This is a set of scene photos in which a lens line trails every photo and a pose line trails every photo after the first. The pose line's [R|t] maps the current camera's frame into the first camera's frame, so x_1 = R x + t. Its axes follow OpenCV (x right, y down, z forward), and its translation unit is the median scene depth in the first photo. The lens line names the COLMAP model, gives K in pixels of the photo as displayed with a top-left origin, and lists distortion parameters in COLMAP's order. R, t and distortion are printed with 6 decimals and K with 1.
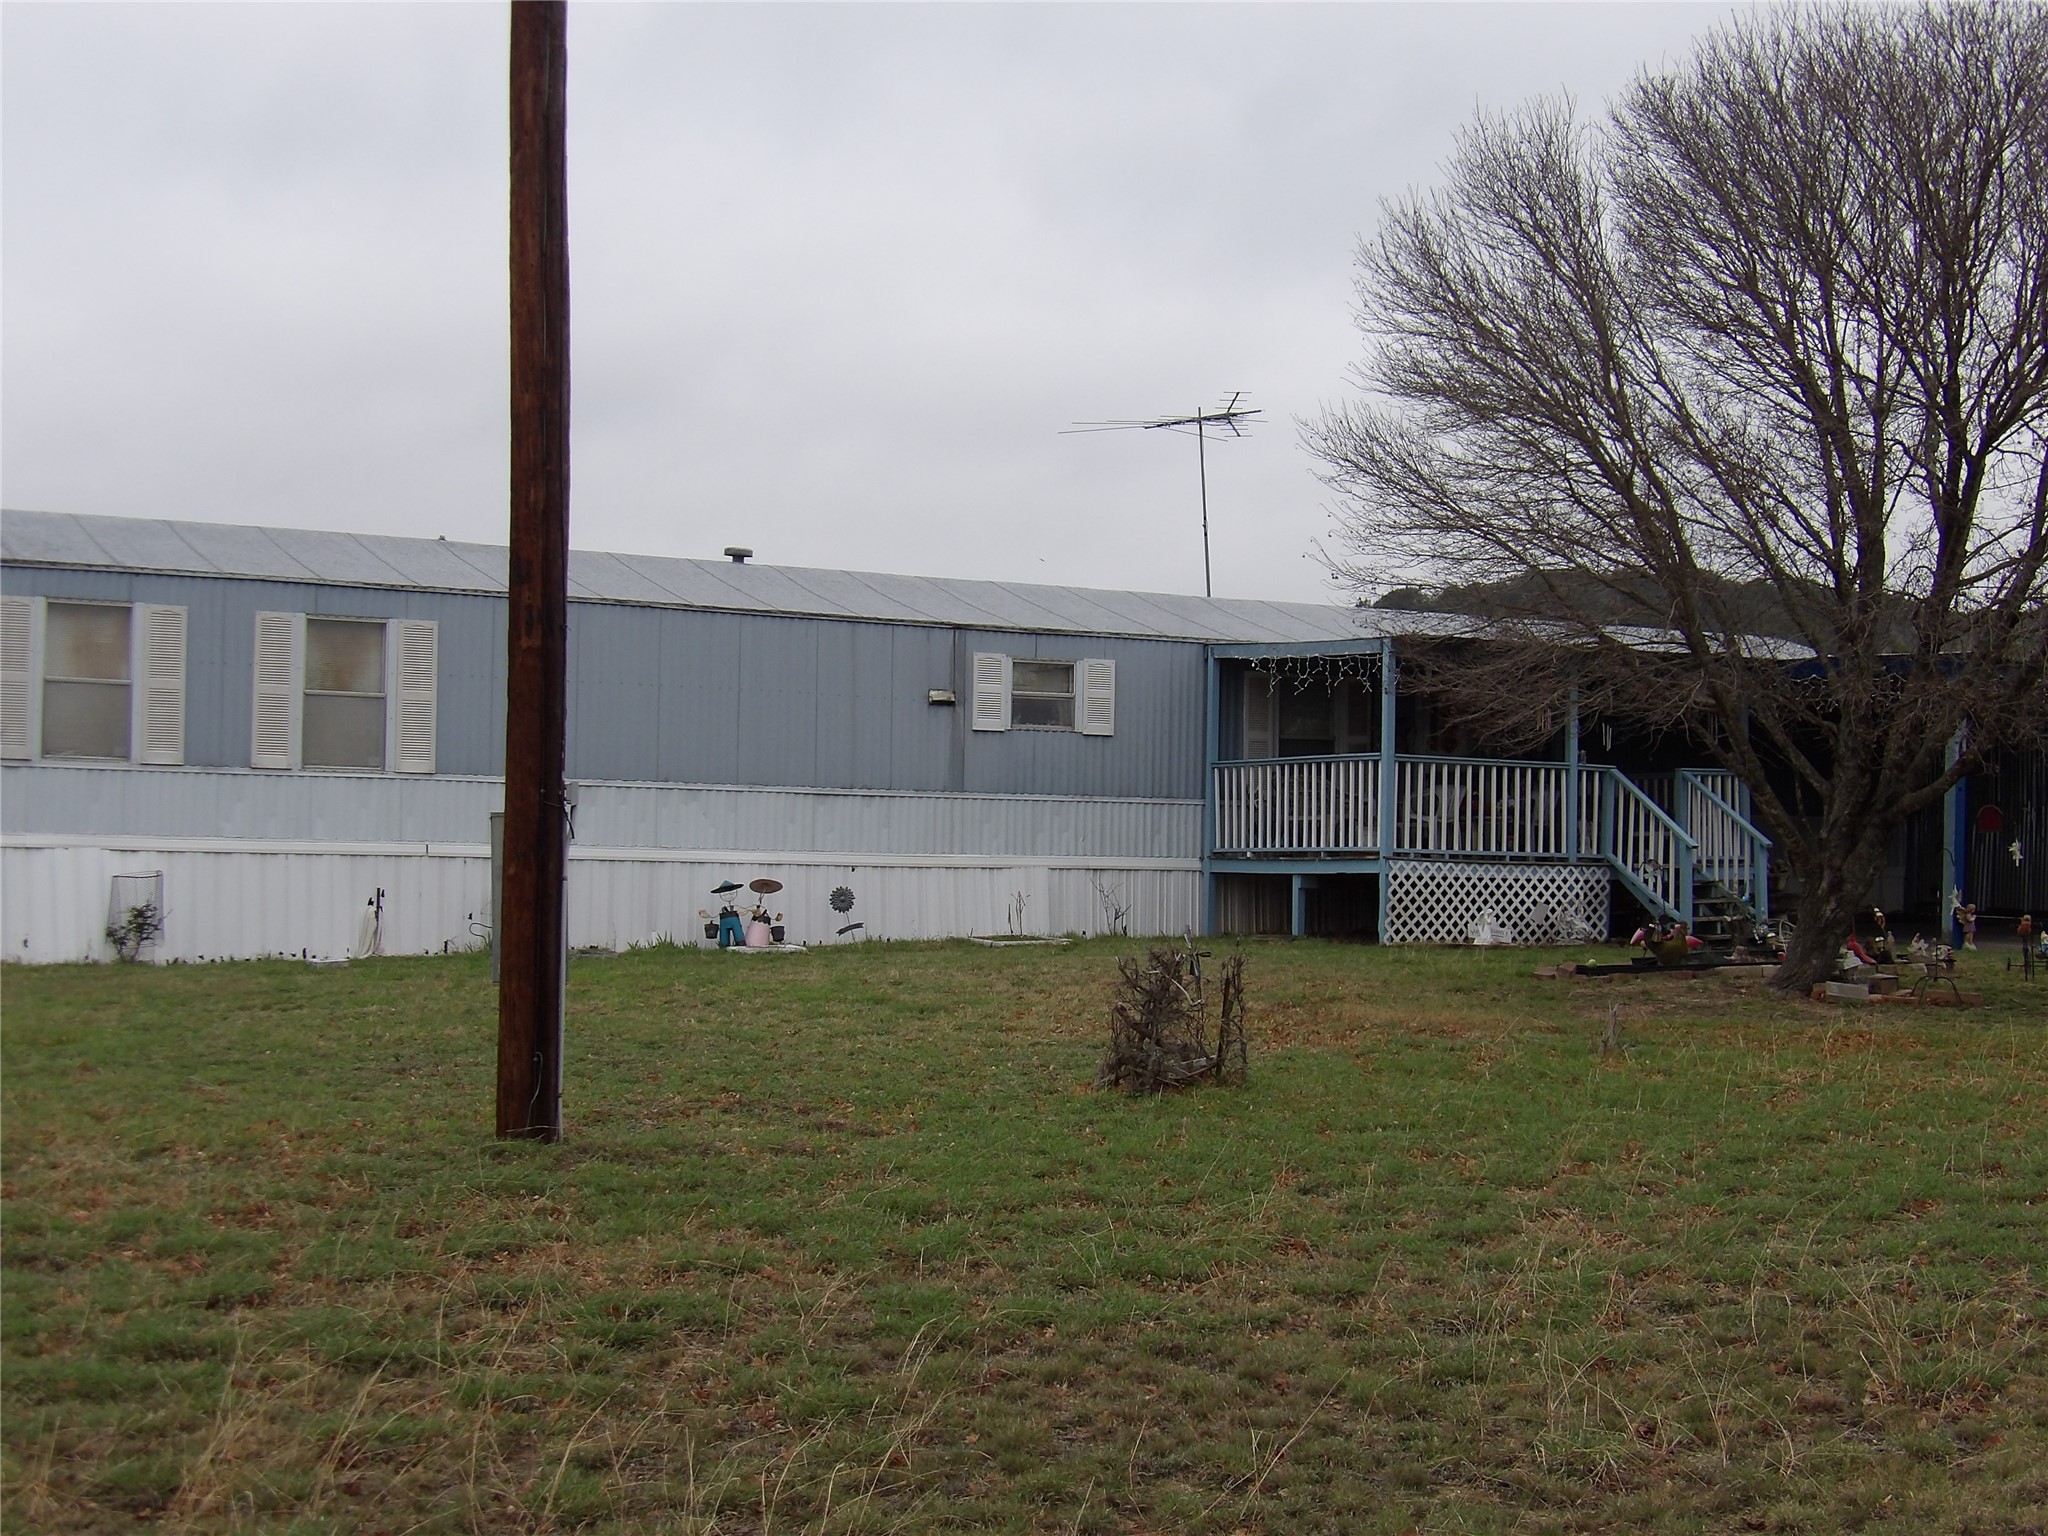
lens RADIAL K [[2981.5, 0, 1024.0], [0, 2981.5, 768.0], [0, 0, 1]] dist [-0.120799, -0.010363]
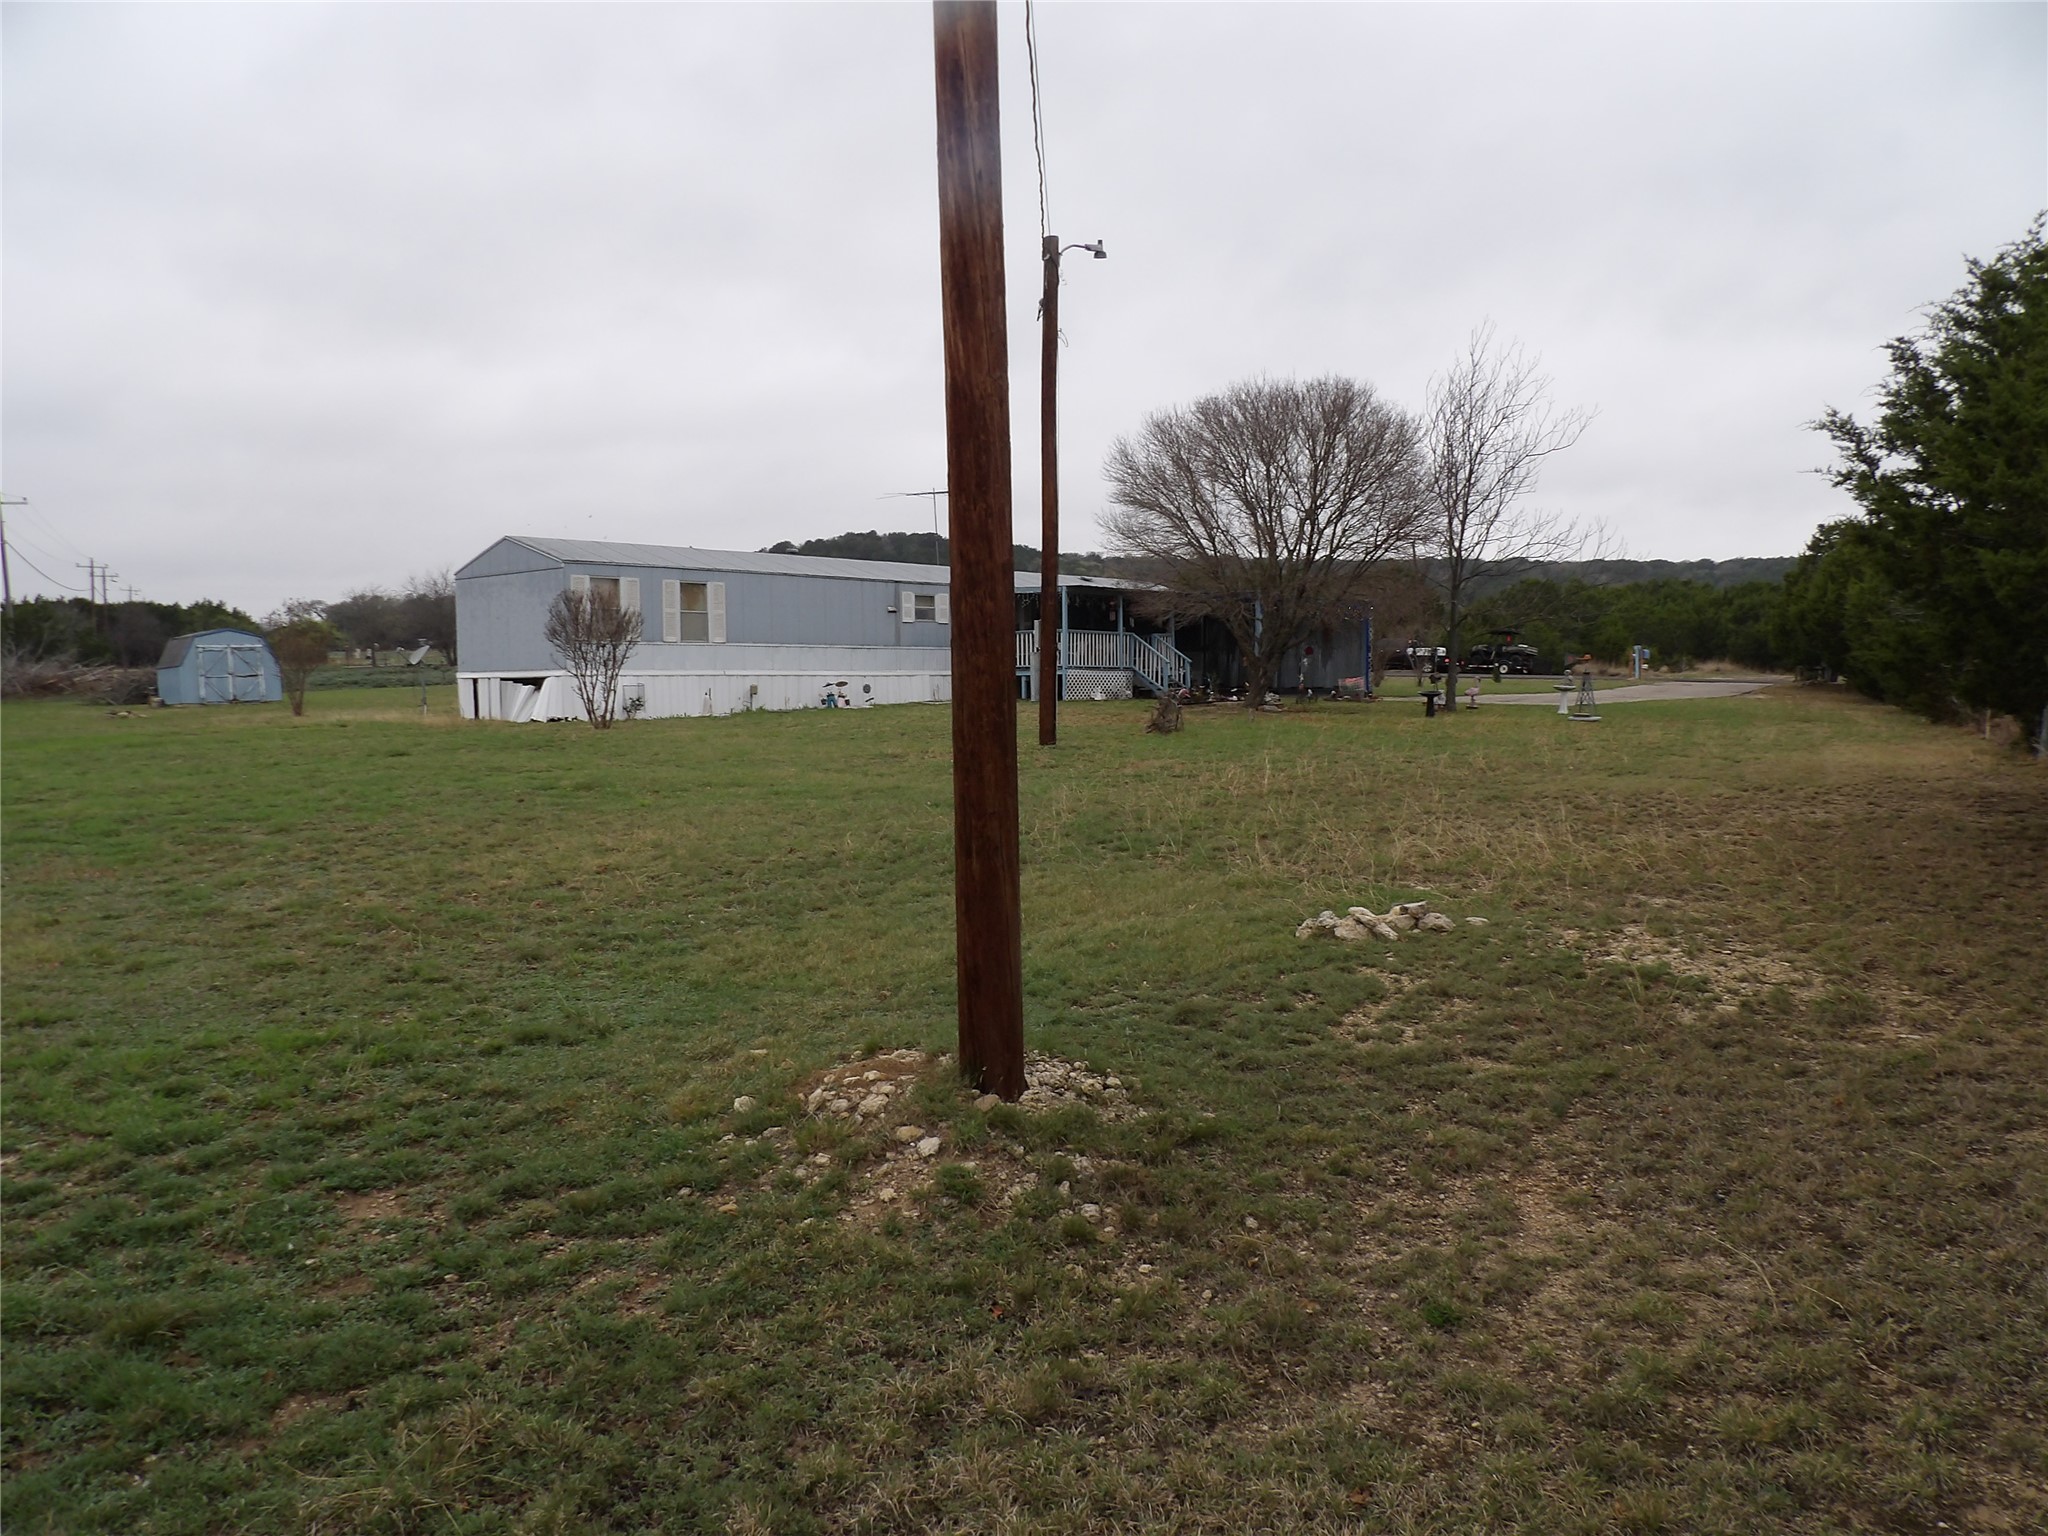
lens RADIAL K [[1456.9, 0, 1024.5], [0, 1456.9, 777.8], [0, 0, 1]] dist [-0.043476, 0.047522]
pose [[0.964443, -0.040853, 0.261116, -0.270045], [0.014533, 0.994684, 0.101944, -0.006208], [-0.263893, -0.094525, 0.959909, -0.269111]]
